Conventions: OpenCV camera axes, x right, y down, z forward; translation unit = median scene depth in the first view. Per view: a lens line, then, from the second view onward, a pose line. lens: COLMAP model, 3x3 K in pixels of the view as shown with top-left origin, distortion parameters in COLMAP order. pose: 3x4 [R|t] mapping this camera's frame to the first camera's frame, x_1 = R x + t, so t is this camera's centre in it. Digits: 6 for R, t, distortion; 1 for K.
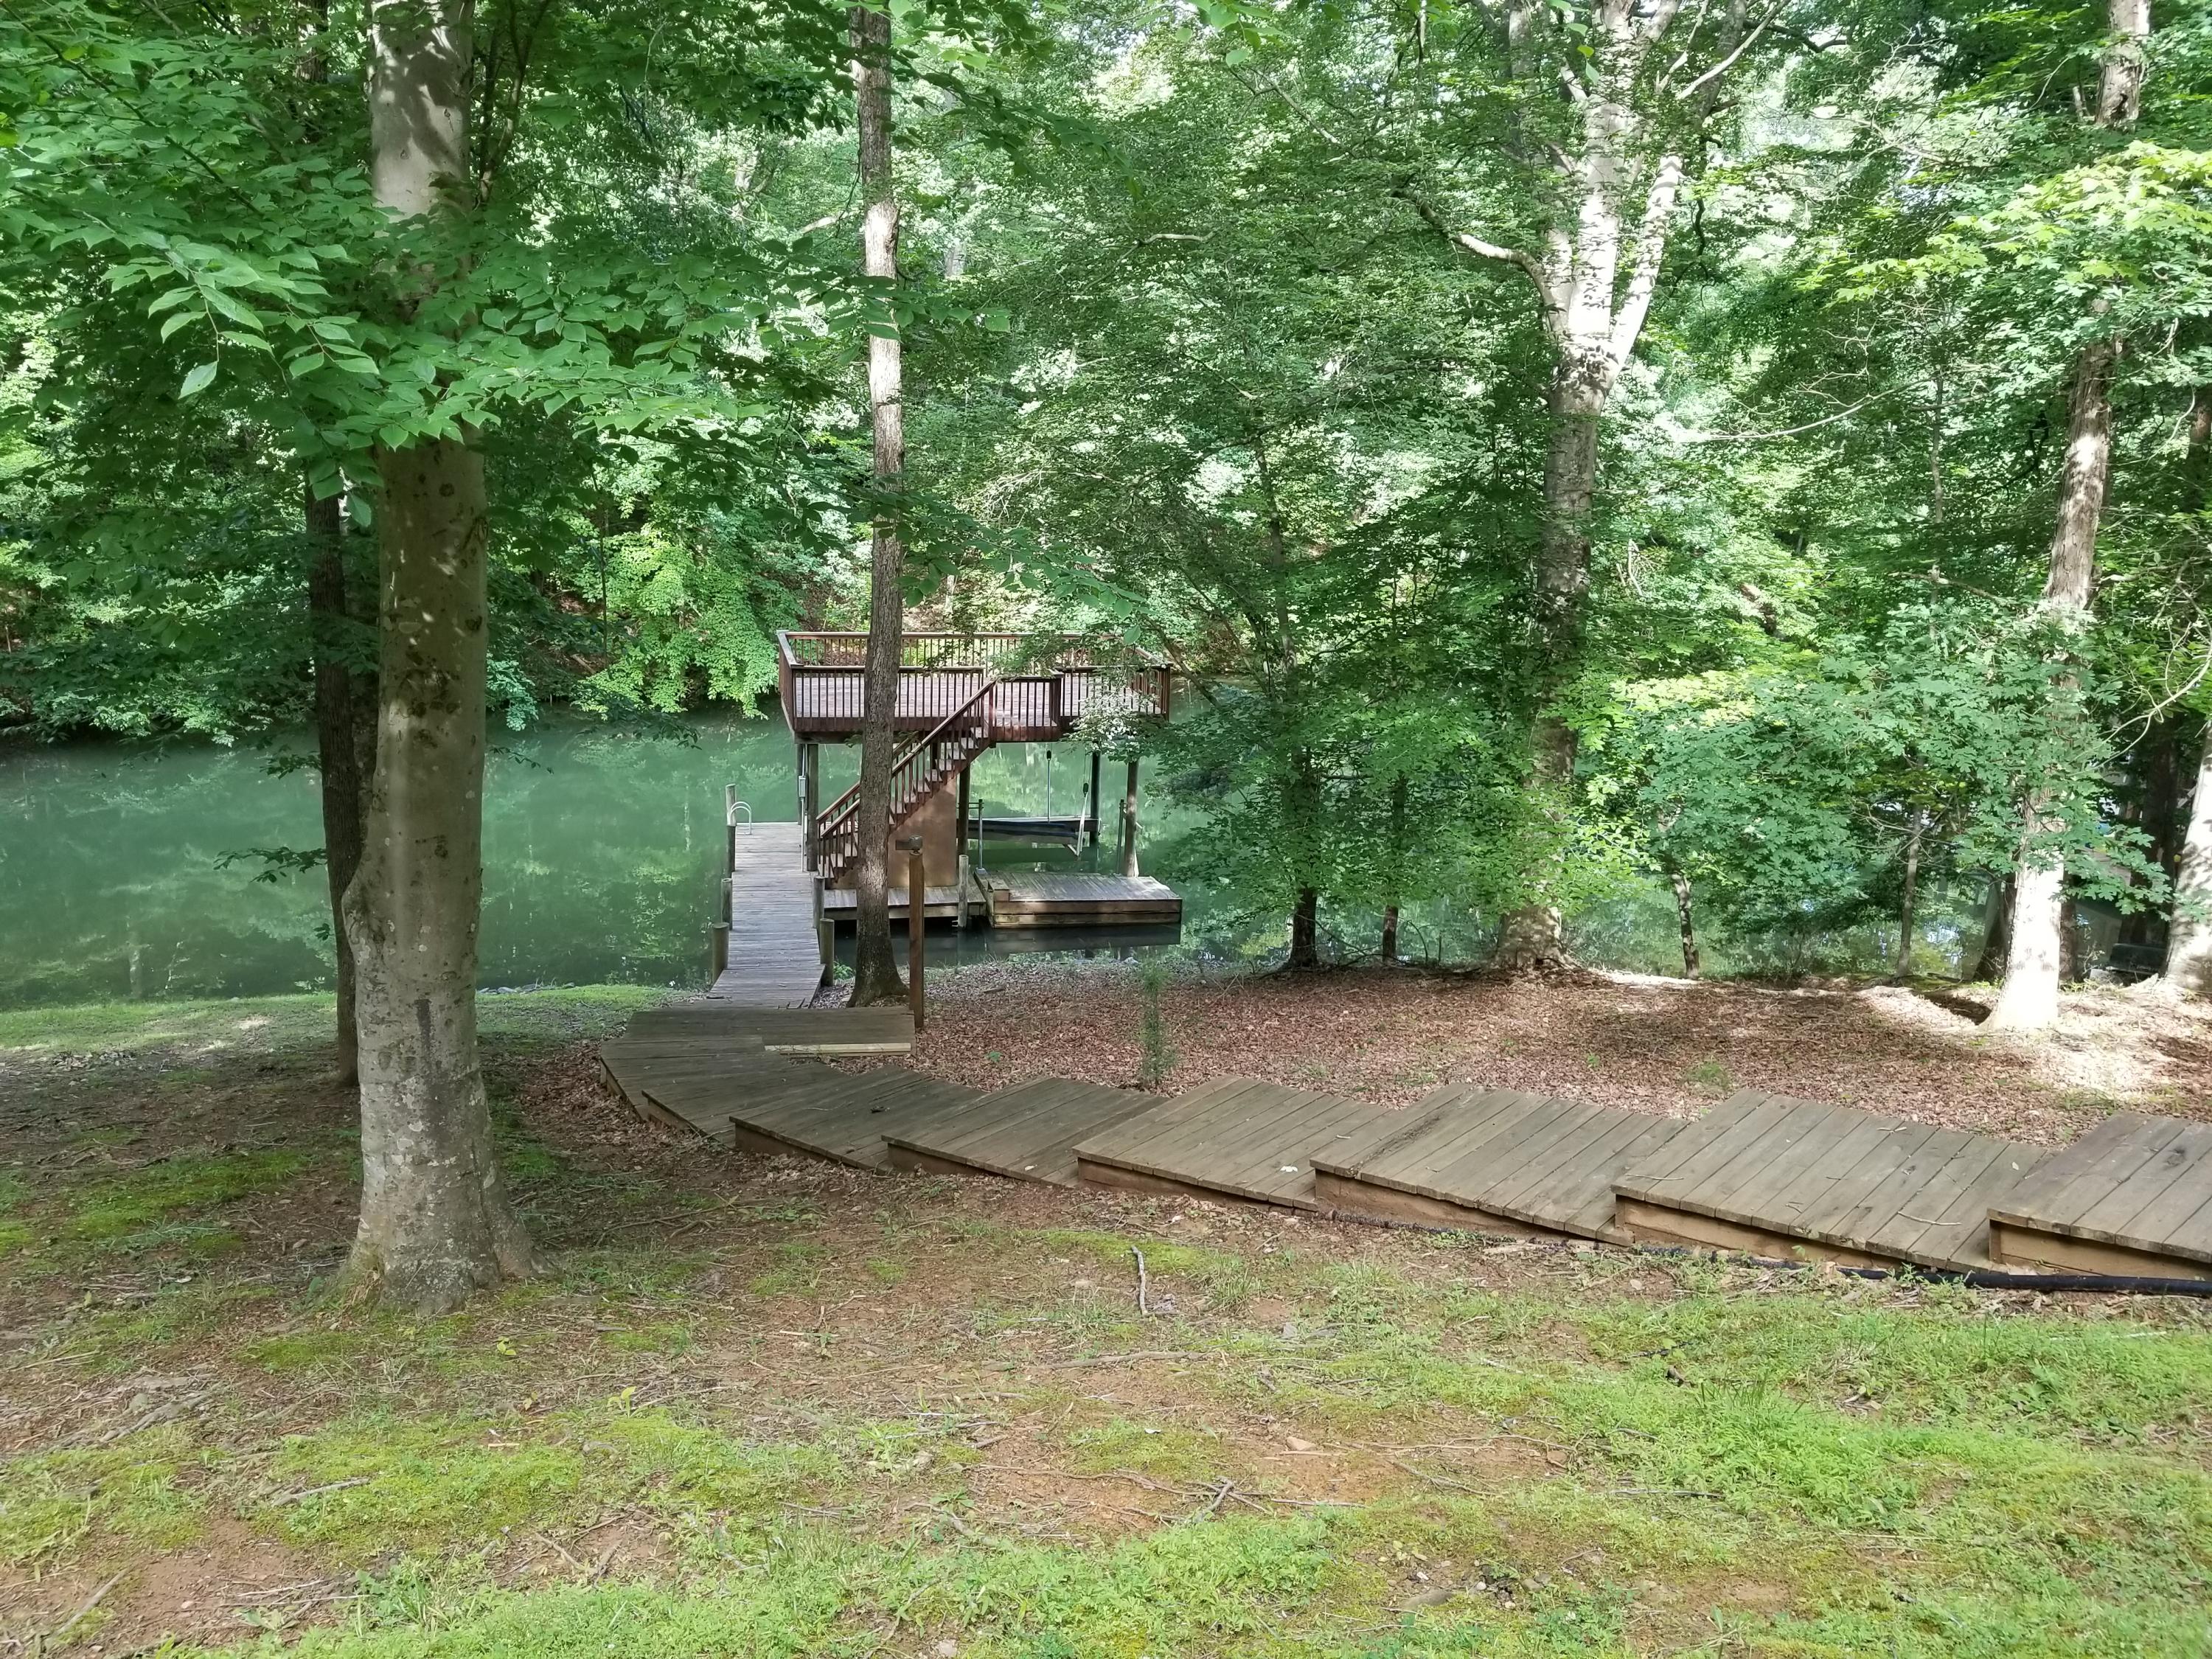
lens RADIAL K [[1696.6, 0, 1106.0], [0, 1696.6, 829.5], [0, 0, 1]] dist [0.126990, -0.164235]
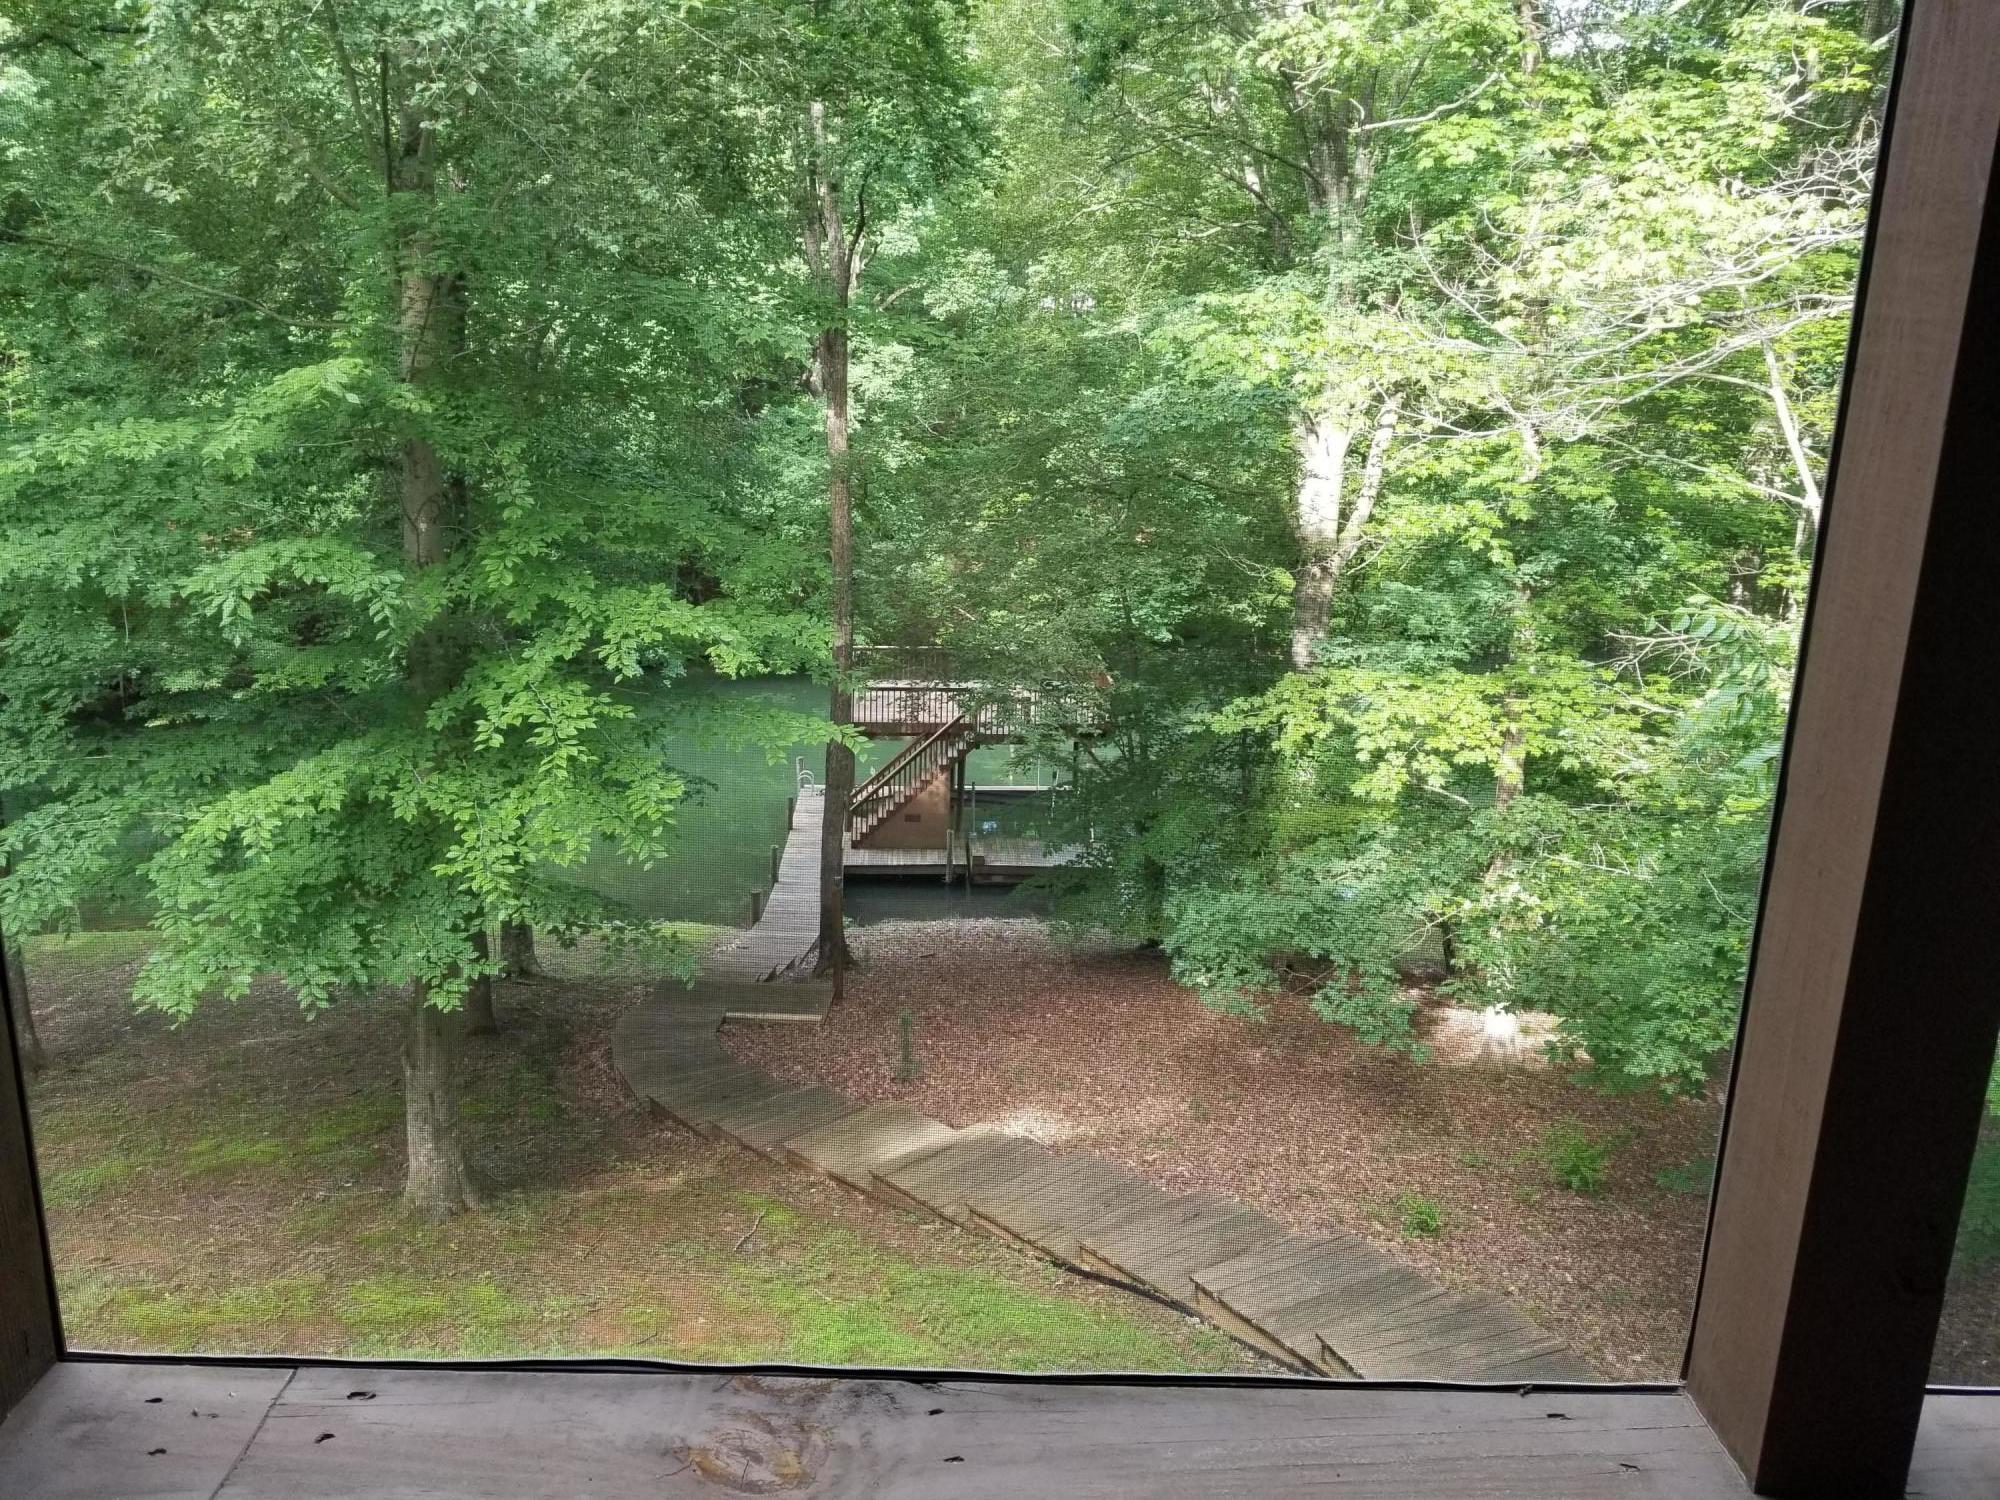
lens RADIAL K [[1534.0, 0, 1000.0], [0, 1534.0, 750.0], [0, 0, 1]] dist [0.126990, -0.164235]
pose [[0.987792, 0.040763, -0.150352, 0.607629], [-0.035439, 0.998652, 0.037921, -0.432288], [0.151695, -0.032130, 0.987905, -0.879948]]
